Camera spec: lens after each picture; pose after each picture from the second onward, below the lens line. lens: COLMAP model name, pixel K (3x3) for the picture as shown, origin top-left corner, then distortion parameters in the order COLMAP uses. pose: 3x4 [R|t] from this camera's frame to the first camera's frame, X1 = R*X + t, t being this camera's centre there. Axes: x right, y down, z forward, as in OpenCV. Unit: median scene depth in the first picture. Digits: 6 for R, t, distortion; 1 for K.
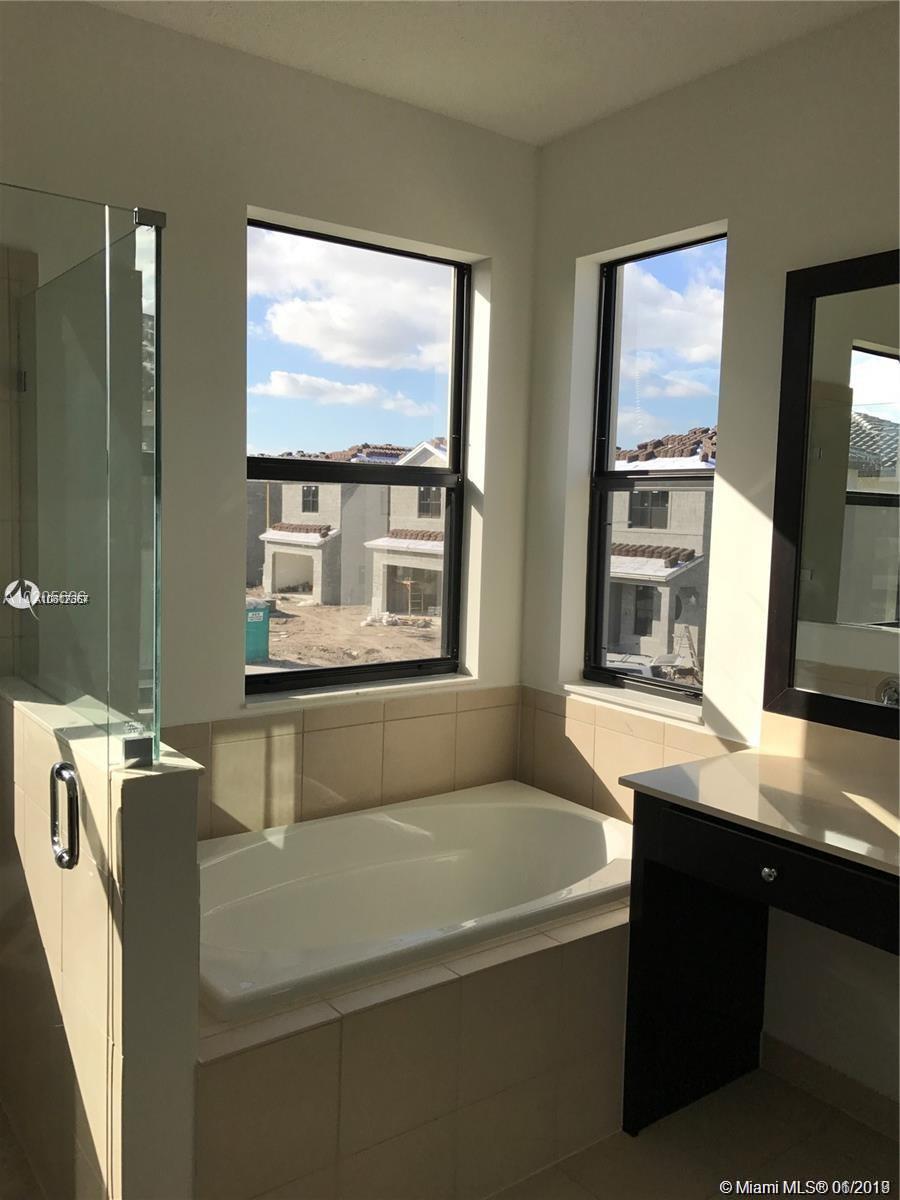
lens RADIAL K [[978.1, 0, 447.4], [0, 978.1, 586.8], [0, 0, 1]] dist [0.109710, -0.251847]
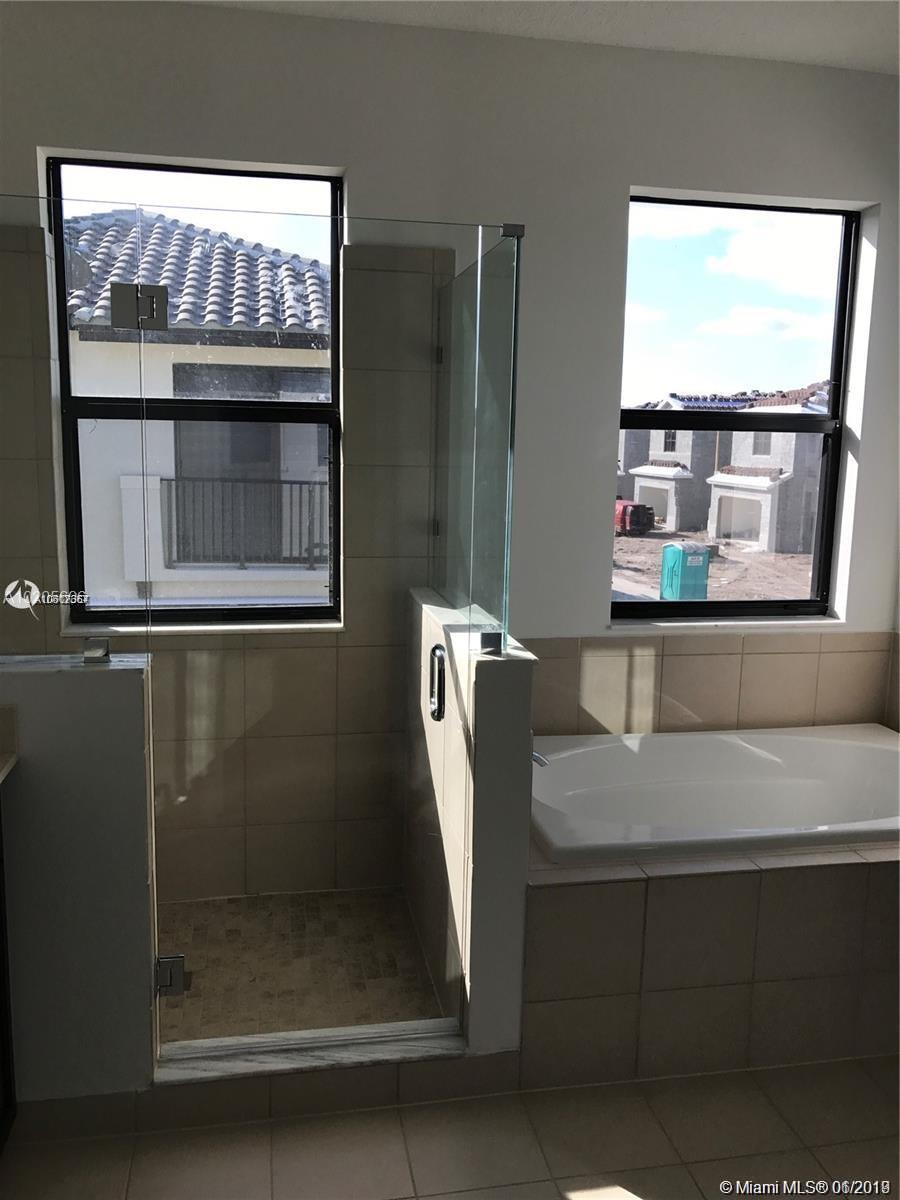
lens RADIAL K [[981.4, 0, 456.4], [0, 981.4, 592.7], [0, 0, 1]] dist [0.001508, -0.000896]
pose [[0.905990, 0.060530, -0.418950, 0.106765], [-0.033705, 0.996896, 0.071146, 0.004794], [0.421956, -0.050337, 0.905218, -0.114994]]
